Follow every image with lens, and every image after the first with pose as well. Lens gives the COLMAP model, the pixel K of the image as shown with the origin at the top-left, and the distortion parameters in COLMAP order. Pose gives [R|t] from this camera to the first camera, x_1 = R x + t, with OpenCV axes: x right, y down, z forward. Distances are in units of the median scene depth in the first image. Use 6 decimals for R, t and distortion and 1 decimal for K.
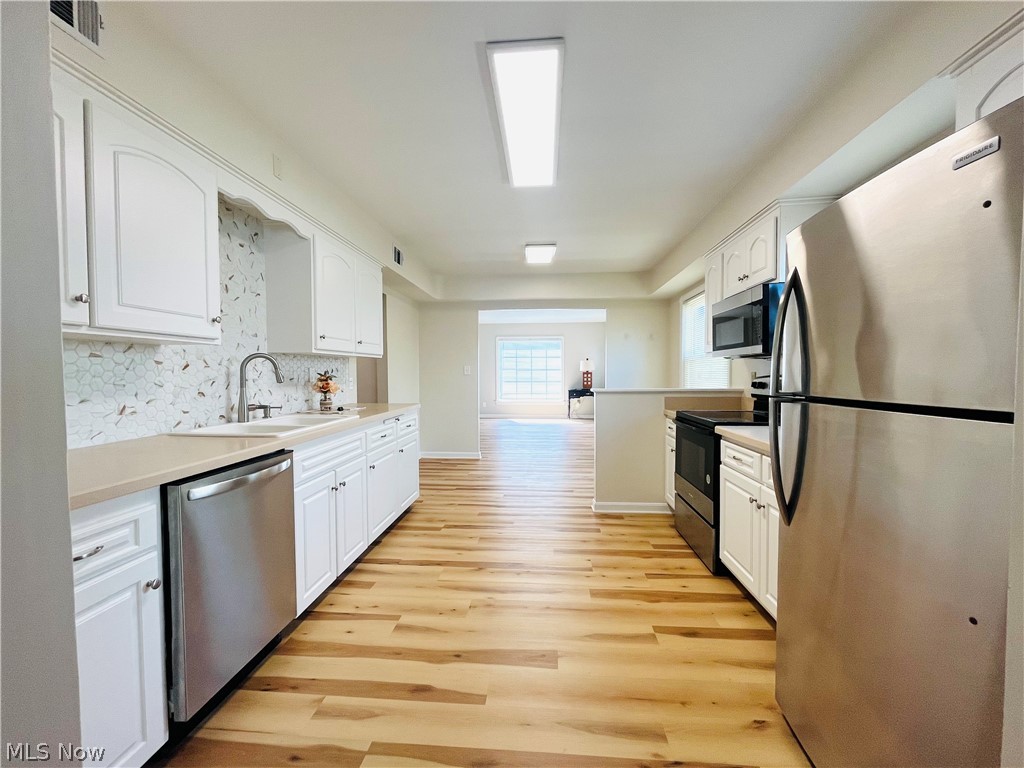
lens RADIAL K [[425.6, 0, 512.0], [0, 425.6, 384.0], [0, 0, 1]] dist [-0.007103, -0.000012]
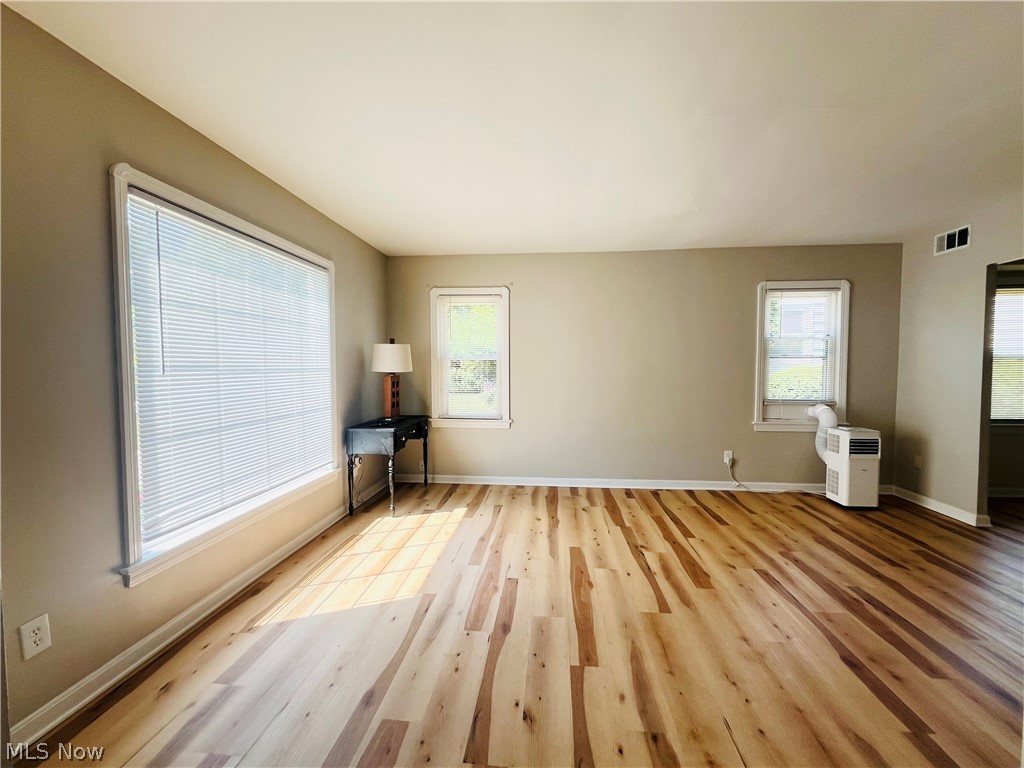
lens RADIAL K [[425.6, 0, 512.0], [0, 425.6, 384.0], [0, 0, 1]] dist [-0.007103, -0.000012]
pose [[0.016858, -0.039663, 0.999071, -0.810999], [0.029672, 0.998793, 0.039152, -0.128765], [-0.999418, 0.028985, 0.018014, 3.600394]]
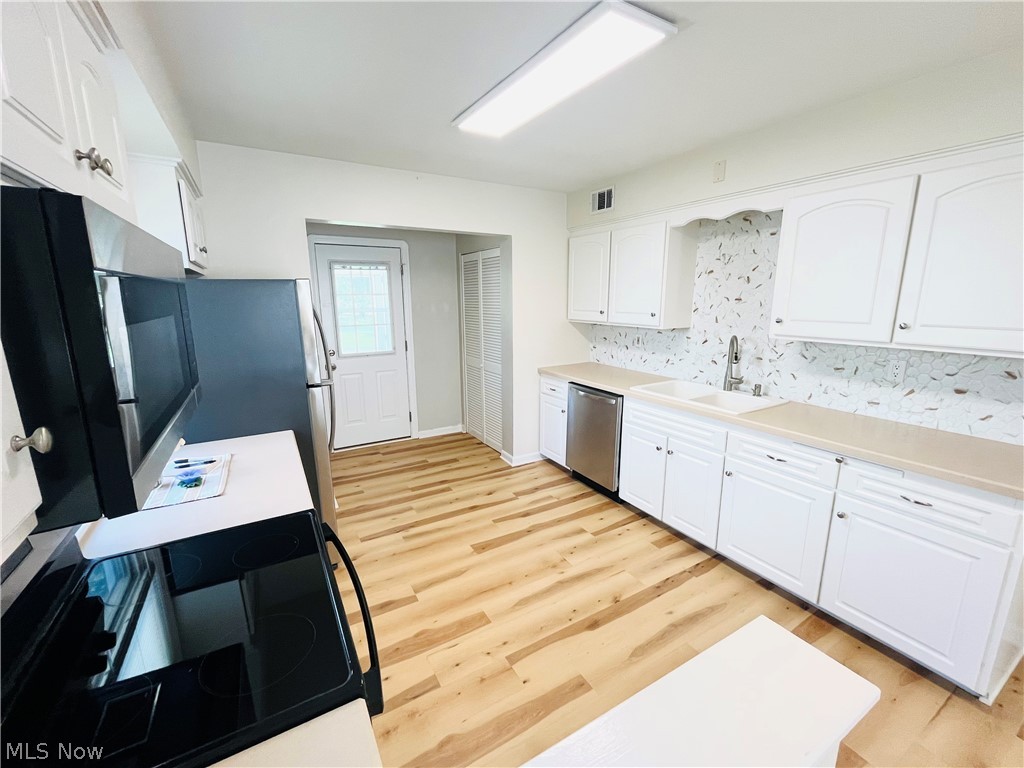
lens RADIAL K [[435.4, 0, 510.7], [0, 435.4, 384.4], [0, 0, 1]] dist [-0.003810, -0.000037]
pose [[-0.820015, 0.119269, -0.559776, 0.528750], [-0.011911, 0.974279, 0.225032, -0.181822], [0.572217, 0.191197, -0.797503, 1.460652]]
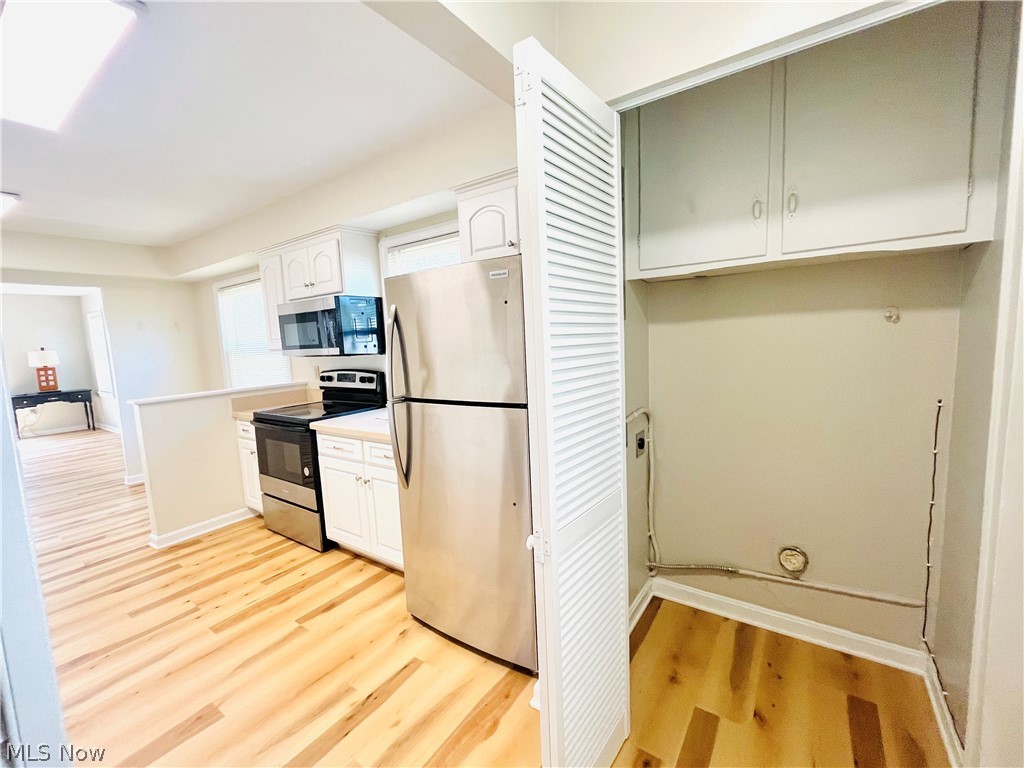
lens RADIAL K [[435.4, 0, 510.7], [0, 435.4, 384.4], [0, 0, 1]] dist [-0.003810, -0.000037]
pose [[0.501349, -0.113519, 0.857766, -0.203495], [0.065735, 0.993488, 0.093060, -0.066909], [-0.862745, 0.009730, 0.505546, -0.022351]]
